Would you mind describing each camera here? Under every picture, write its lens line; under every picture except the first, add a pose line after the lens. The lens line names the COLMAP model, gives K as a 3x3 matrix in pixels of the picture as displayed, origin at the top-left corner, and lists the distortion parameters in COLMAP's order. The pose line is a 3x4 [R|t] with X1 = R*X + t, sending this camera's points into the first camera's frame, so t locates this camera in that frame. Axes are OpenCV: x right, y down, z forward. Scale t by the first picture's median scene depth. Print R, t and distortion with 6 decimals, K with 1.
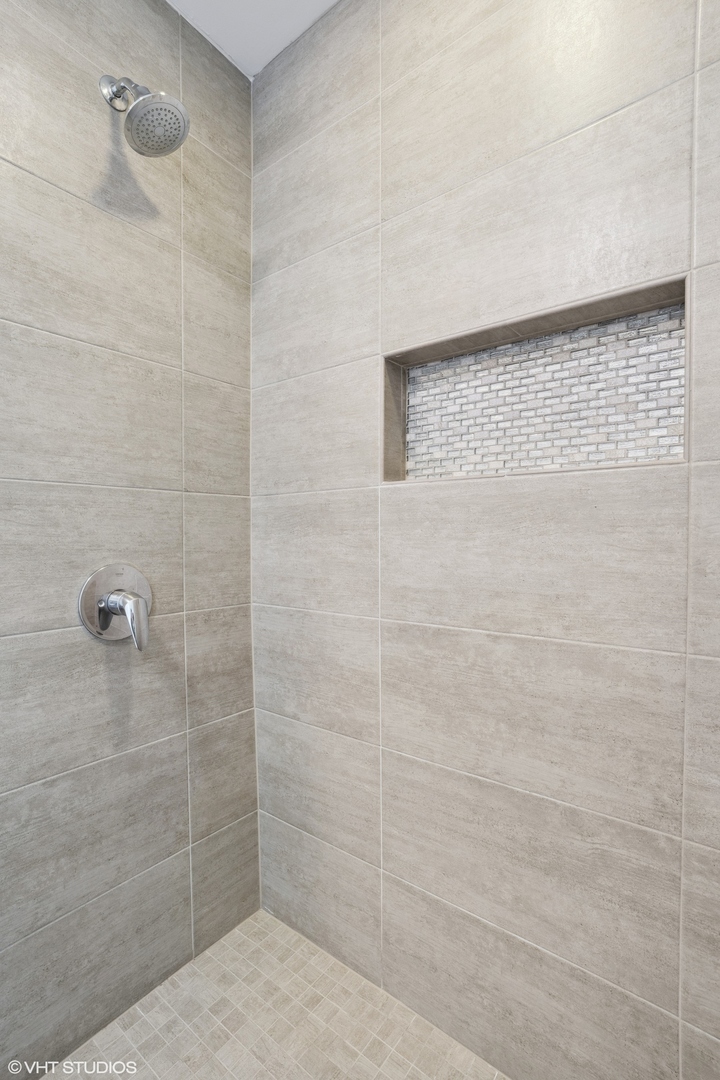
lens RADIAL K [[513.9, 0, 348.2], [0, 513.9, 547.6], [0, 0, 1]] dist [-0.050232, 0.026275]
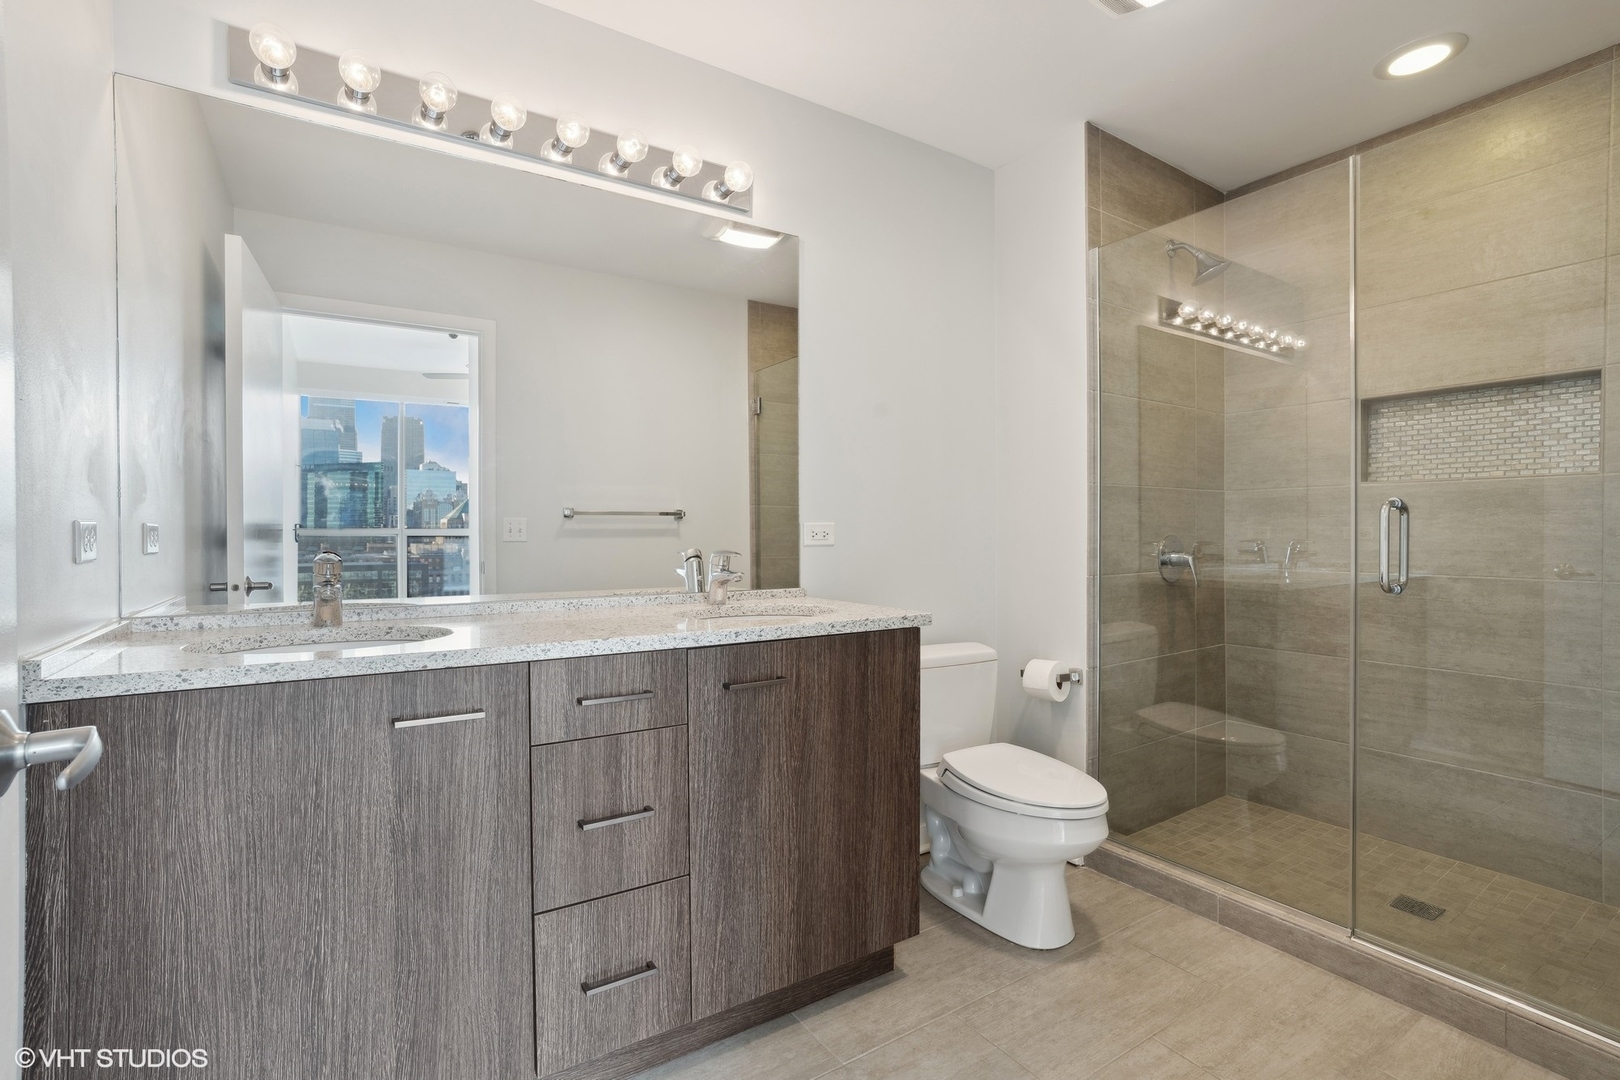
lens RADIAL K [[749.5, 0, 807.3], [0, 749.5, 534.1], [0, 0, 1]] dist [-0.050900, 0.025975]
pose [[0.954211, 0.002202, -0.299125, -0.947198], [-0.006892, 0.999869, -0.014625, 0.078892], [0.299054, 0.016017, 0.954102, -1.767751]]
